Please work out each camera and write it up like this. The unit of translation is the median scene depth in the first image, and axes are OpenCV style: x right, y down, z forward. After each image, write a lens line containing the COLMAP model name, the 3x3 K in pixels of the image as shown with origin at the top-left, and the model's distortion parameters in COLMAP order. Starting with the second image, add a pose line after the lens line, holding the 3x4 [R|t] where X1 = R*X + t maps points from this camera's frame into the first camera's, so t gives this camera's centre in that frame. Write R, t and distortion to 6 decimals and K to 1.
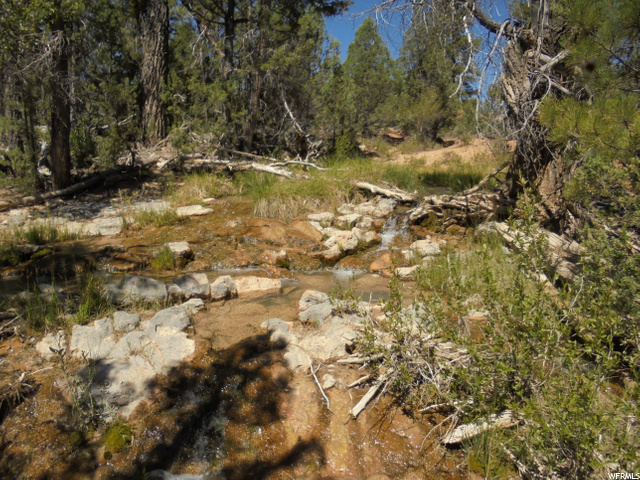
lens RADIAL K [[484.3, 0, 319.3], [0, 484.3, 242.3], [0, 0, 1]] dist [-0.067325, 0.043186]
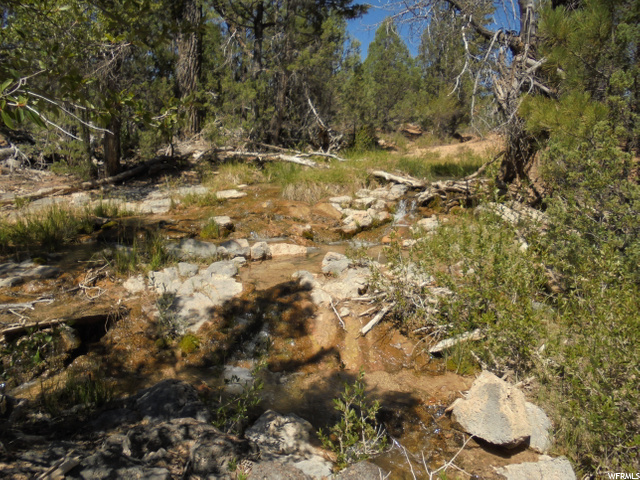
lens RADIAL K [[484.3, 0, 323.5], [0, 484.3, 239.6], [0, 0, 1]] dist [-0.067325, 0.043186]
pose [[0.999369, 0.006953, -0.034829, 0.003668], [-0.006915, 0.999975, 0.001210, 0.047424], [0.034837, -0.000969, 0.999393, -0.168768]]
